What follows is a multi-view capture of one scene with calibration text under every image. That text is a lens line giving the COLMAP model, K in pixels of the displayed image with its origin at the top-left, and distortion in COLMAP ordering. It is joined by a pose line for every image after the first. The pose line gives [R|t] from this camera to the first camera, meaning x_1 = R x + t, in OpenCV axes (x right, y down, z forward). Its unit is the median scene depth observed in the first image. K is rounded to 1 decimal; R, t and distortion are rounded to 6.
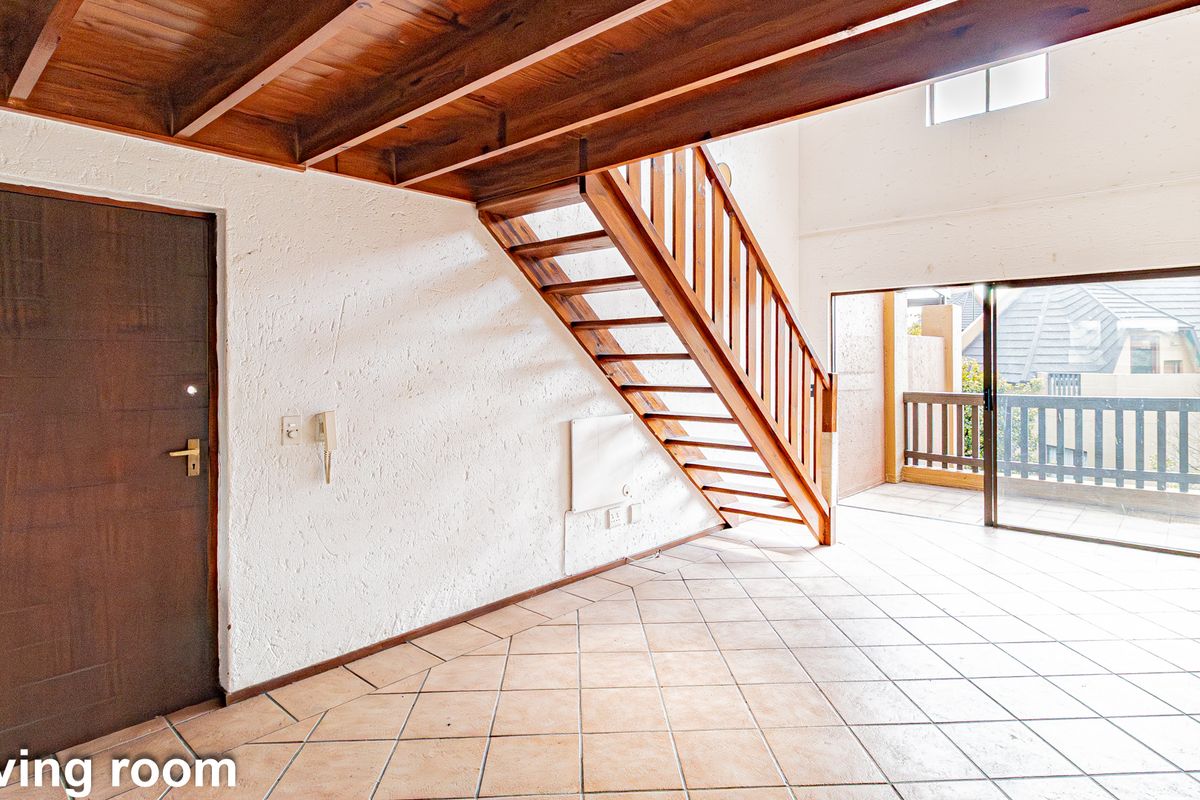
lens RADIAL K [[659.0, 0, 592.9], [0, 659.0, 363.2], [0, 0, 1]] dist [0.001500, -0.000610]
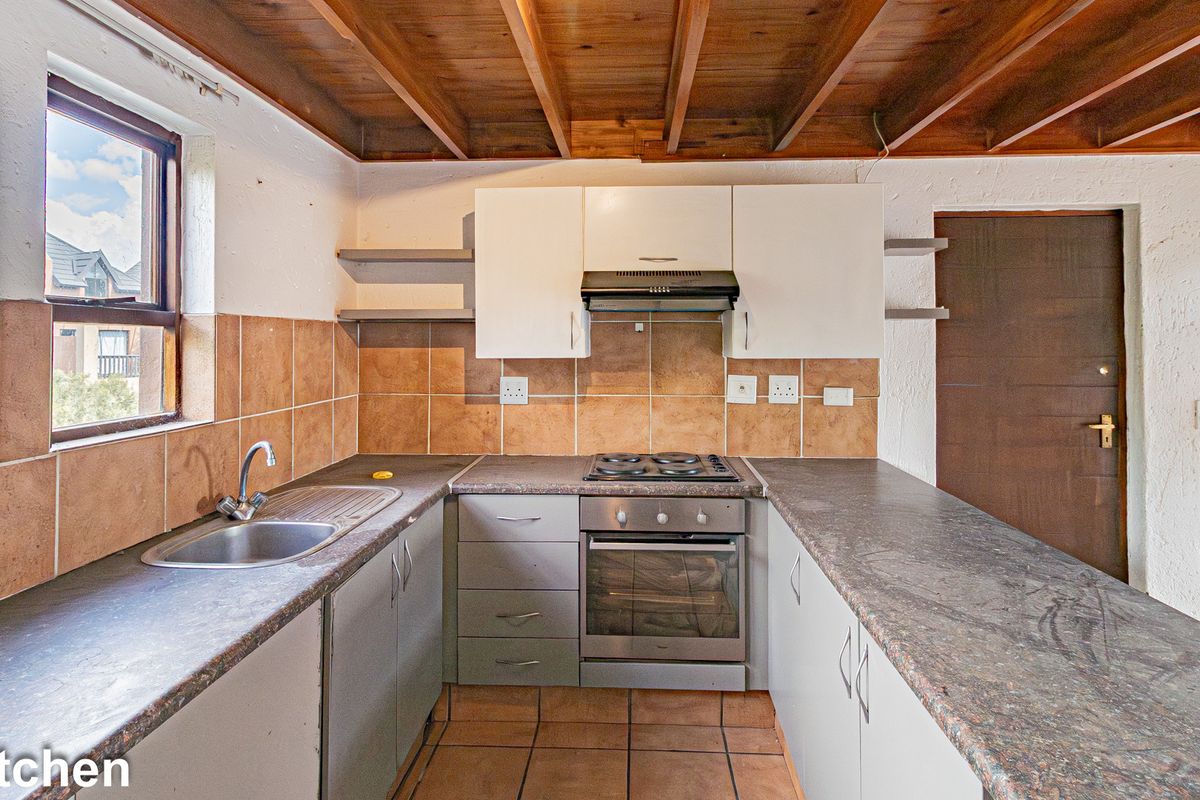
lens RADIAL K [[659.0, 0, 606.6], [0, 659.0, 329.8], [0, 0, 1]] dist [0.001500, -0.000610]
pose [[0.640788, -0.005496, -0.767698, -0.177655], [-0.004378, 0.999932, -0.010813, -0.007560], [0.767706, 0.010290, 0.640720, -0.219370]]
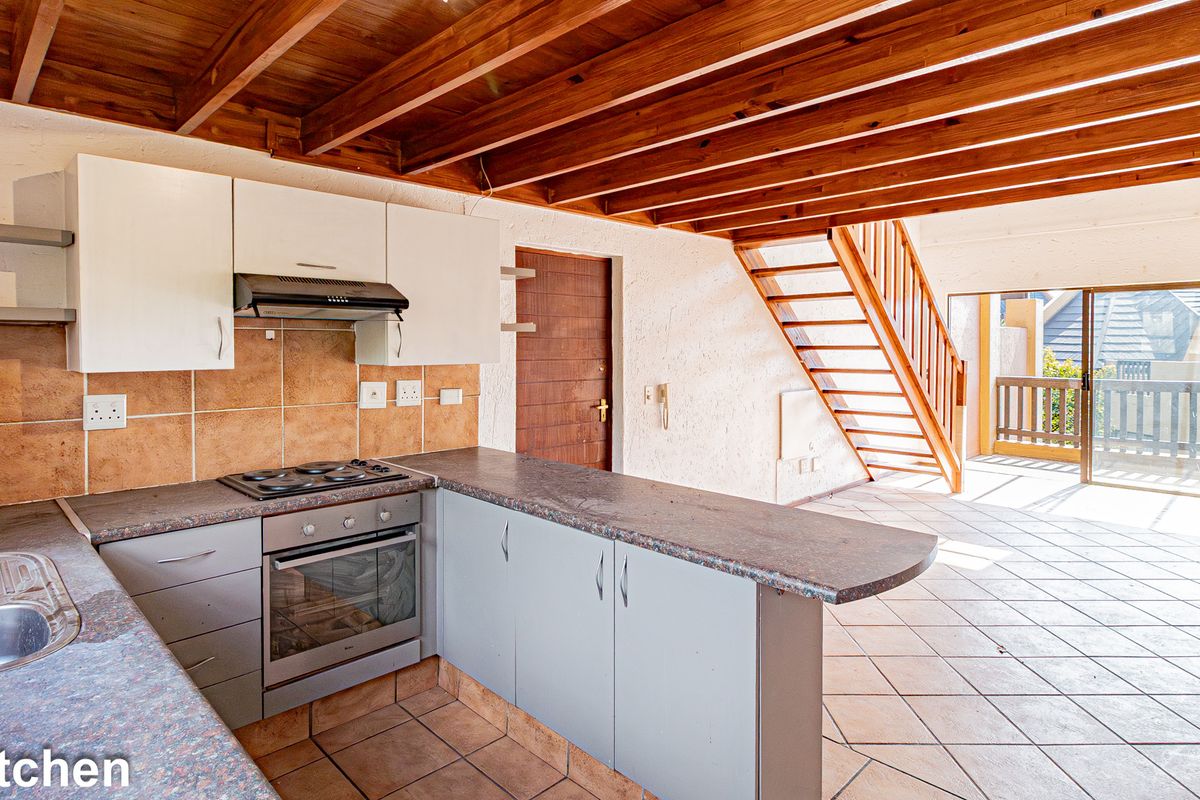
lens RADIAL K [[659.0, 0, 591.3], [0, 659.0, 355.4], [0, 0, 1]] dist [0.001500, -0.000610]
pose [[0.998285, 0.007210, -0.058093, -0.330194], [-0.006422, 0.999885, 0.013735, -0.008510], [0.058186, -0.013339, 0.998217, -0.374313]]
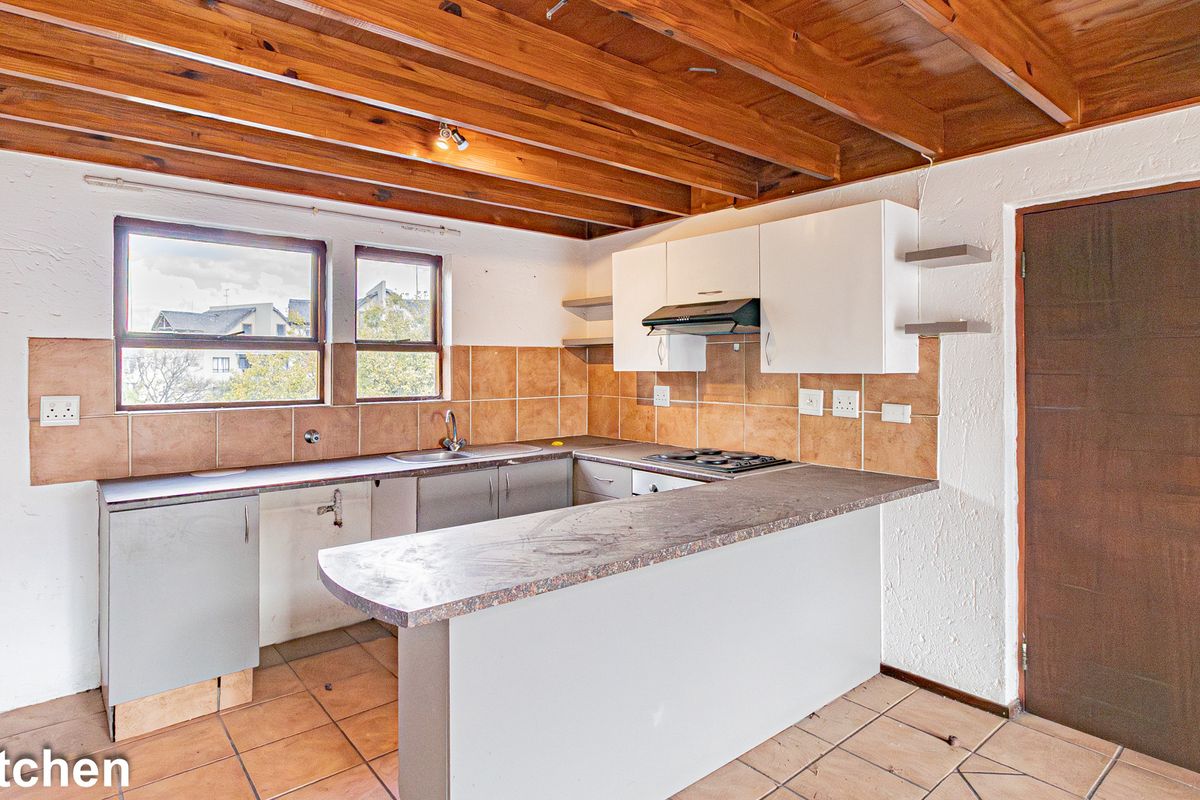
lens RADIAL K [[659.0, 0, 605.6], [0, 659.0, 362.1], [0, 0, 1]] dist [0.001500, -0.000610]
pose [[-0.122496, 0.006127, -0.992450, 0.152533], [0.003471, 0.999977, 0.005745, -0.004398], [0.992463, -0.002741, -0.122515, 0.177798]]
